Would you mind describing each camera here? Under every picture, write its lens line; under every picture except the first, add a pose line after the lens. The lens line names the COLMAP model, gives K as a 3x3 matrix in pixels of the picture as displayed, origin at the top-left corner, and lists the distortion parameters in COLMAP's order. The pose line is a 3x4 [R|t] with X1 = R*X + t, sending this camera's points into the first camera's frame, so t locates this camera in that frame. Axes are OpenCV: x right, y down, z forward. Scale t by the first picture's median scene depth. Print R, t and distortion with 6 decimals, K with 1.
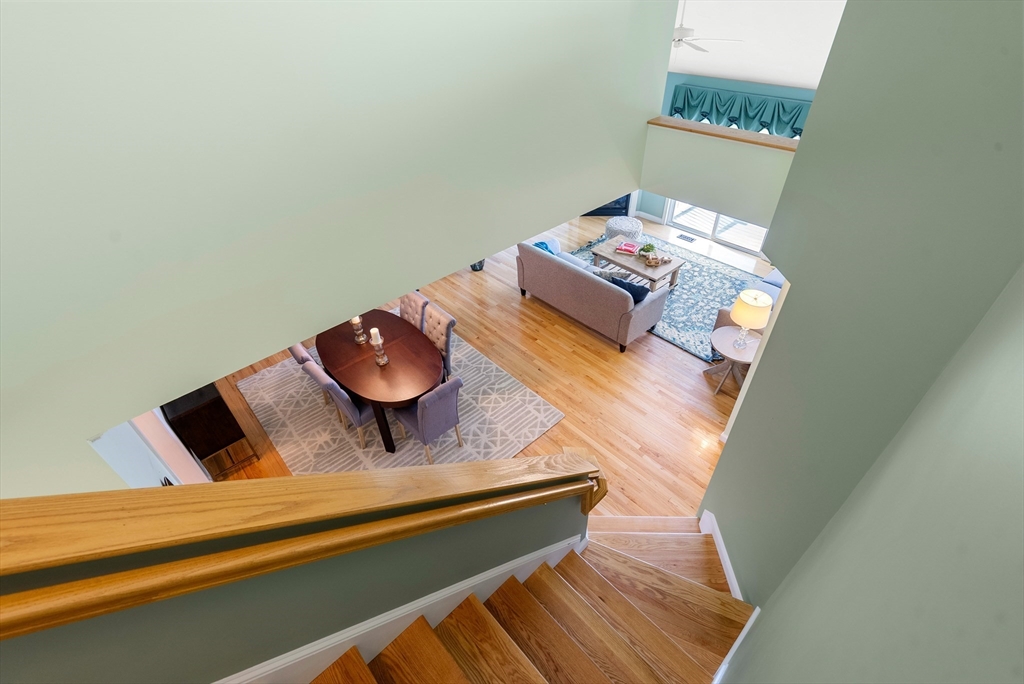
lens RADIAL K [[472.3, 0, 511.0], [0, 472.3, 336.7], [0, 0, 1]] dist [0.000350, -0.000124]
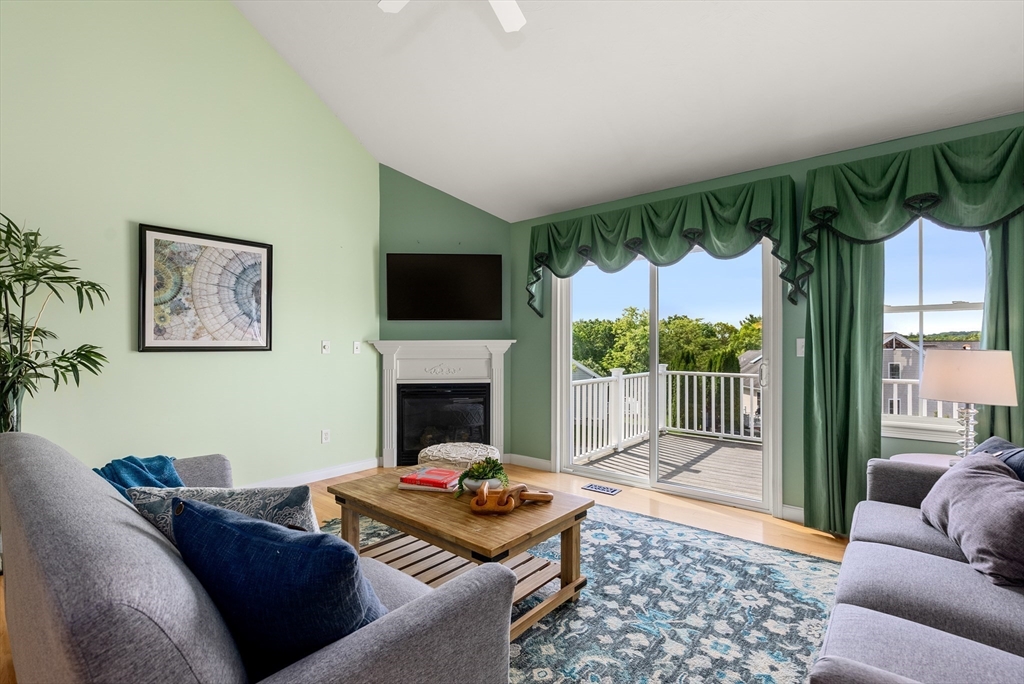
lens RADIAL K [[472.3, 0, 513.8], [0, 472.3, 339.5], [0, 0, 1]] dist [0.000350, -0.000124]
pose [[0.990137, 0.025217, 0.137815, 0.267436], [0.067436, 0.776443, -0.626569, -0.042600], [-0.122806, 0.629683, 0.767084, 0.685461]]
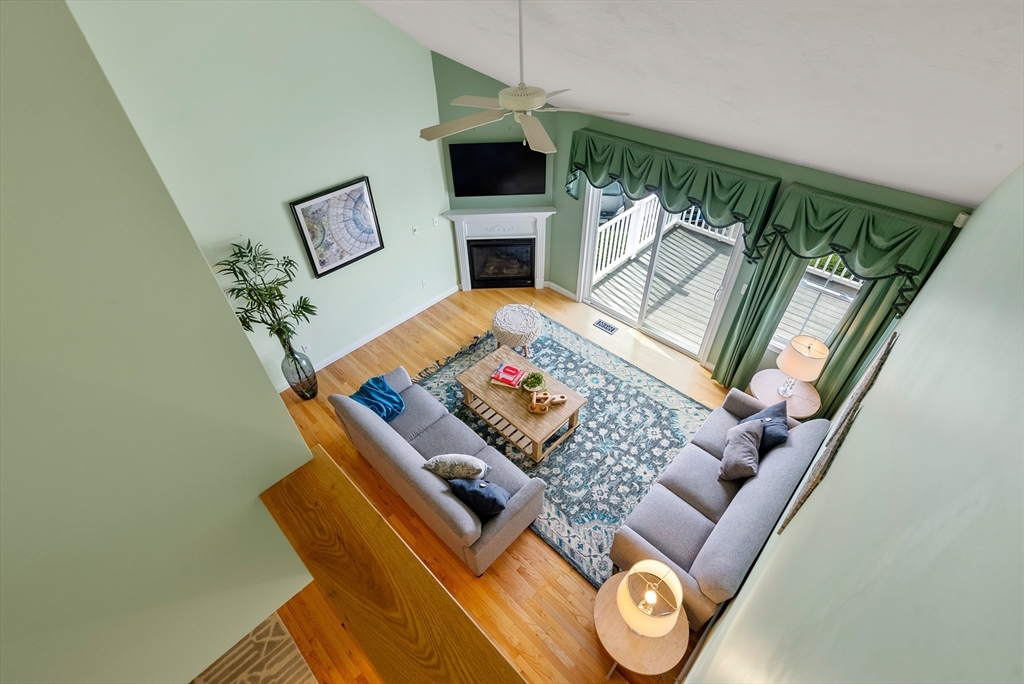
lens RADIAL K [[472.3, 0, 513.7], [0, 472.3, 338.5], [0, 0, 1]] dist [0.000350, -0.000124]
pose [[0.998074, -0.037971, 0.049063, 0.234368], [0.035279, 0.997884, 0.054616, -0.293664], [-0.051033, -0.052780, 0.997301, 0.321717]]
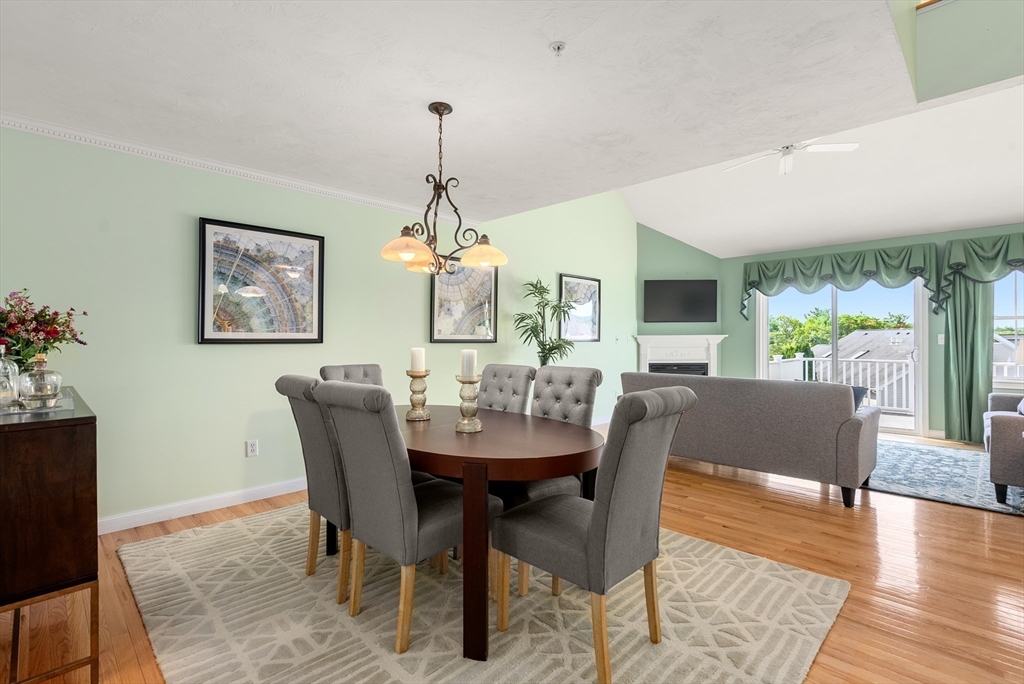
lens RADIAL K [[472.3, 0, 513.0], [0, 472.3, 341.2], [0, 0, 1]] dist [0.000350, -0.000124]
pose [[0.998618, 0.022927, 0.047286, -0.179255], [0.011219, 0.786060, -0.618048, 0.199299], [-0.051340, 0.617724, 0.784717, 0.401258]]
